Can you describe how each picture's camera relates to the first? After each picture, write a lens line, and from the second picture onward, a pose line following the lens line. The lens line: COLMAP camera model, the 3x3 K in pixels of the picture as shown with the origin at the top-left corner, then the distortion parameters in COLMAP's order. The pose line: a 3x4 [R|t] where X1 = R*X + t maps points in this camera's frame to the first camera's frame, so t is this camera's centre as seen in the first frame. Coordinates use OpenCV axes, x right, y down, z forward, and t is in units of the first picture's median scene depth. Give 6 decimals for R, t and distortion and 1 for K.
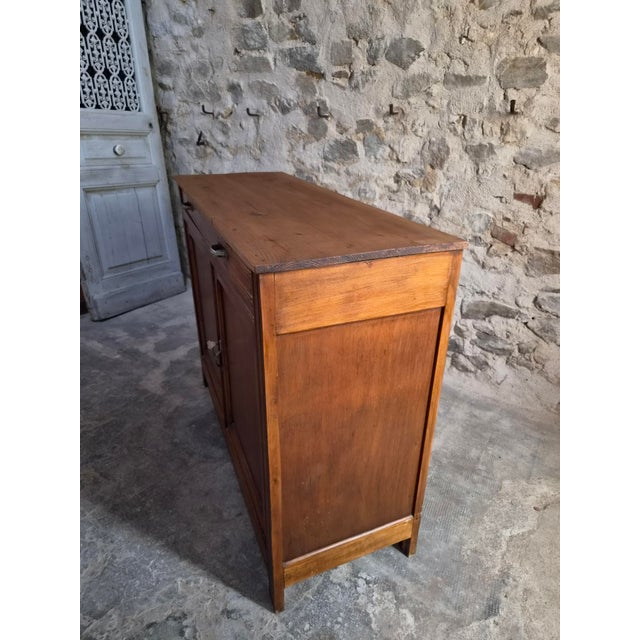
lens RADIAL K [[432.6, 0, 325.4], [0, 432.6, 322.6], [0, 0, 1]] dist [0.062951, -0.048836]
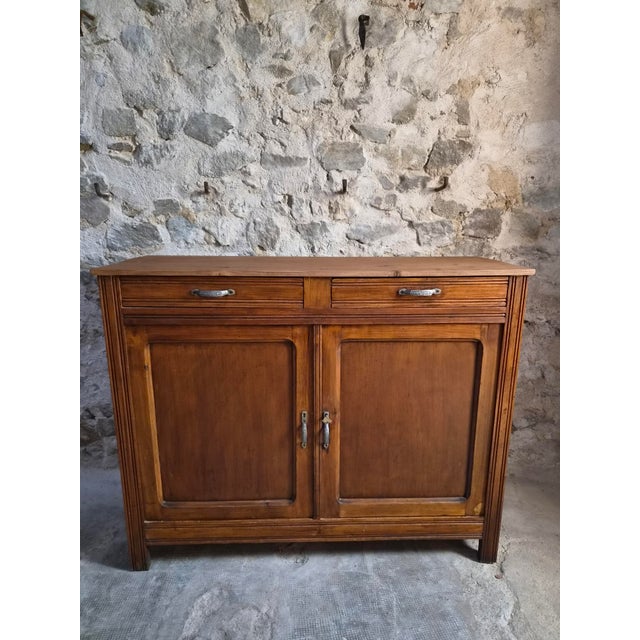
lens RADIAL K [[432.6, 0, 323.4], [0, 432.6, 326.6], [0, 0, 1]] dist [0.062951, -0.048836]
pose [[0.782017, -0.160800, 0.602157, -0.229102], [0.275259, 0.955922, -0.102207, -0.074021], [-0.559180, 0.245677, 0.791809, 0.258539]]
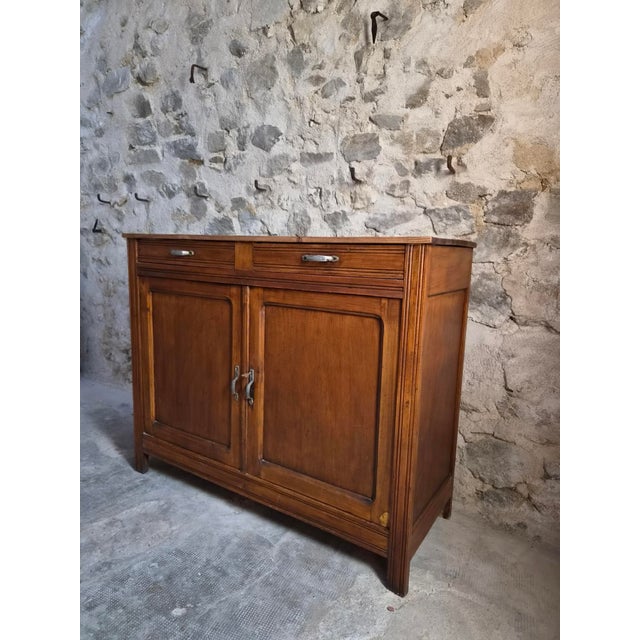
lens RADIAL K [[432.6, 0, 324.8], [0, 432.6, 318.9], [0, 0, 1]] dist [0.062951, -0.048836]
pose [[0.997122, 0.004915, 0.075657, 0.234765], [0.017016, 0.957931, -0.286494, 0.118454], [-0.073882, 0.286956, 0.955090, 0.089433]]
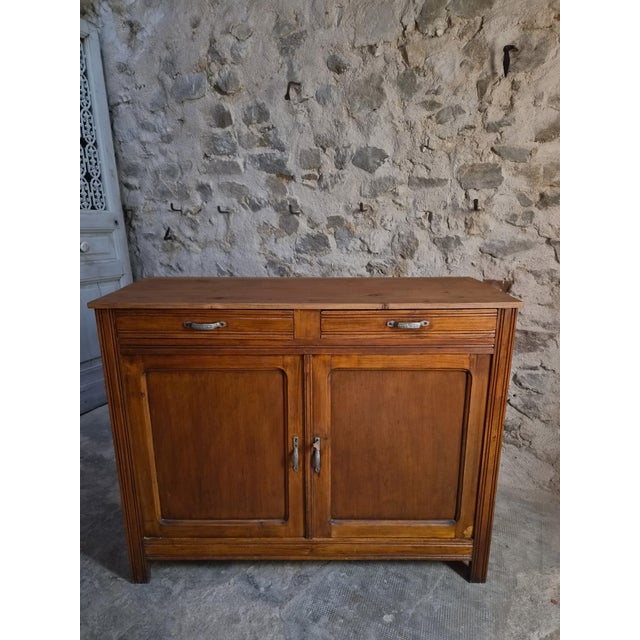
lens RADIAL K [[432.6, 0, 321.9], [0, 432.6, 325.6], [0, 0, 1]] dist [0.062951, -0.048836]
pose [[0.992773, -0.048638, 0.109706, -0.076586], [0.066112, 0.984615, -0.161748, -0.035043], [-0.100151, 0.167832, 0.980715, 0.014693]]
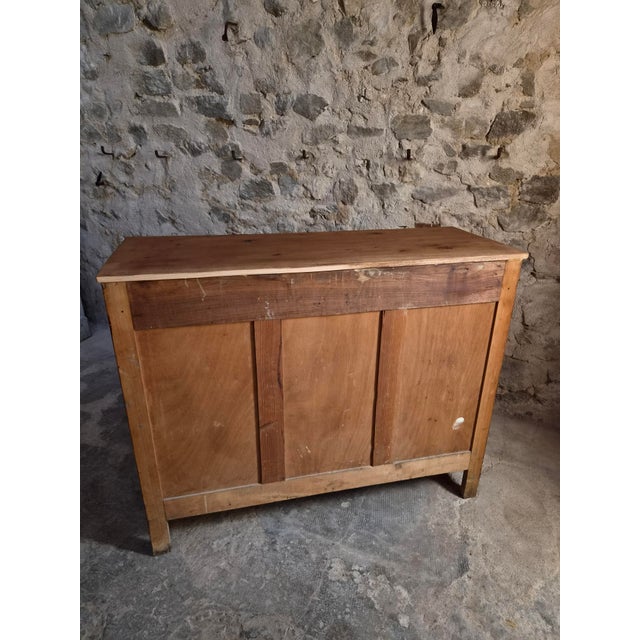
lens RADIAL K [[432.6, 0, 320.5], [0, 432.6, 322.7], [0, 0, 1]] dist [0.062951, -0.048836]
pose [[0.960224, -0.112624, 0.255510, -0.144619], [0.124394, 0.991769, -0.030327, -0.017245], [-0.249992, 0.060905, 0.966331, -0.069729]]
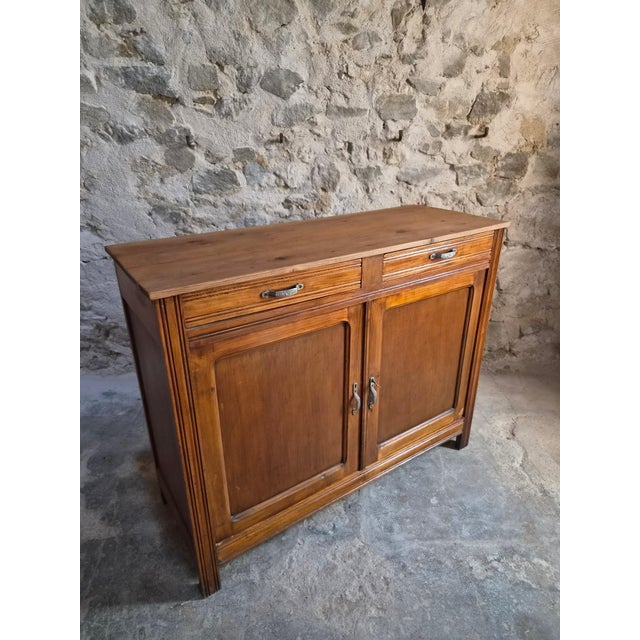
lens RADIAL K [[432.6, 0, 320.1], [0, 432.6, 320.3], [0, 0, 1]] dist [0.062951, -0.048836]
pose [[0.758291, -0.286300, 0.585685, -0.483238], [0.291549, 0.952487, 0.088134, -0.152483], [-0.583090, 0.103924, 0.805733, 0.187894]]
